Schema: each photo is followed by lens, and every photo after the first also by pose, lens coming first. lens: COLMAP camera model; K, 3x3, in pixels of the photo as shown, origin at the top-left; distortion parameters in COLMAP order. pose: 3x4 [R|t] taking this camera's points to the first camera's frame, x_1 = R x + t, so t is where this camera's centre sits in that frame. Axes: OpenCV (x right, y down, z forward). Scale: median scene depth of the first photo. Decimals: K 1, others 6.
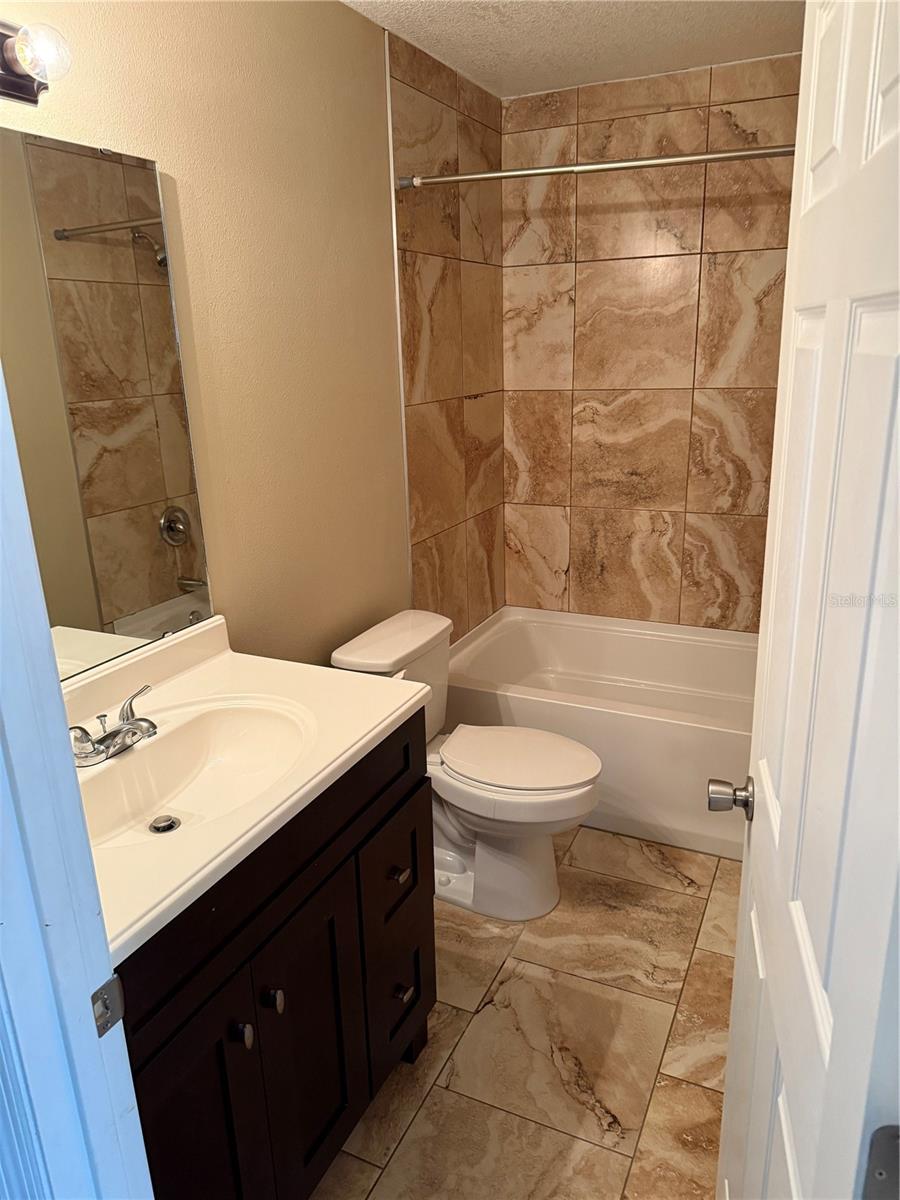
lens RADIAL K [[842.3, 0, 445.1], [0, 842.3, 609.1], [0, 0, 1]] dist [0.004786, -0.041219]
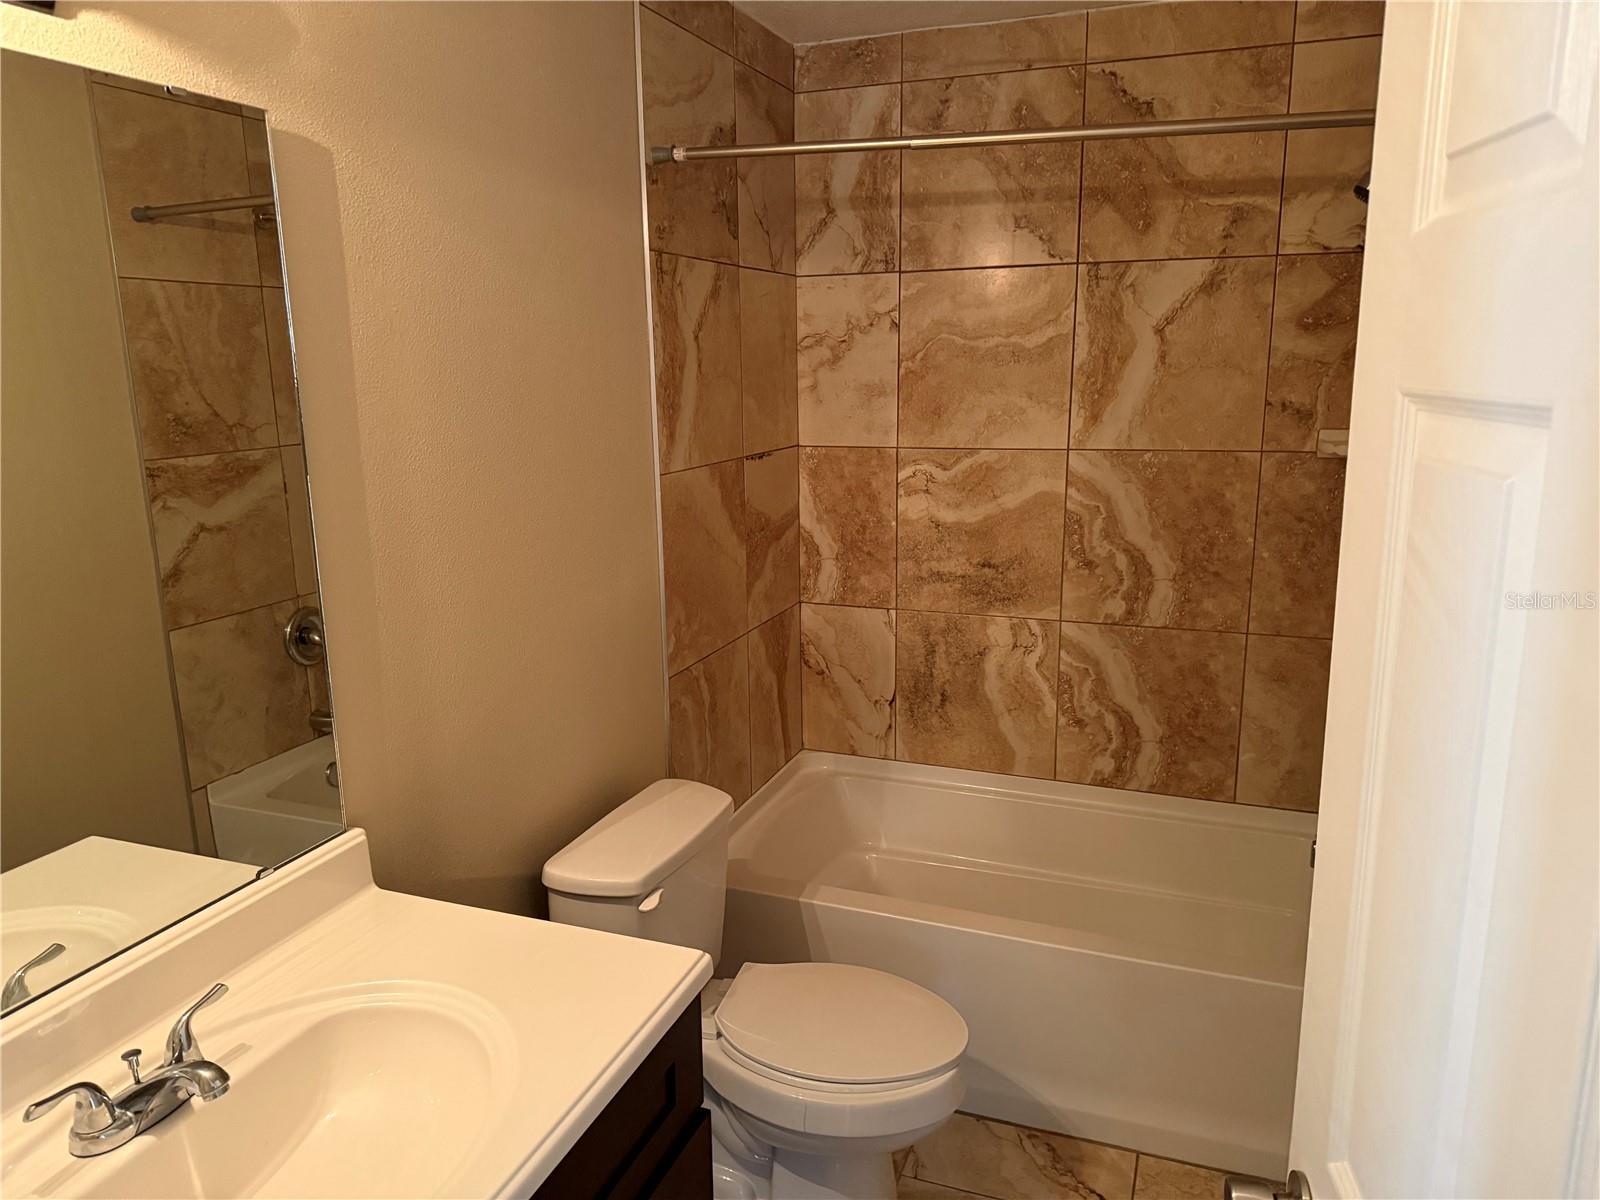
lens RADIAL K [[1123.0, 0, 799.5], [0, 1123.0, 607.4], [0, 0, 1]] dist [0.004786, -0.041219]
pose [[0.996262, -0.003113, 0.086329, -0.012429], [0.010587, 0.996217, -0.086253, -0.050930], [-0.085734, 0.086844, 0.992526, 0.097086]]
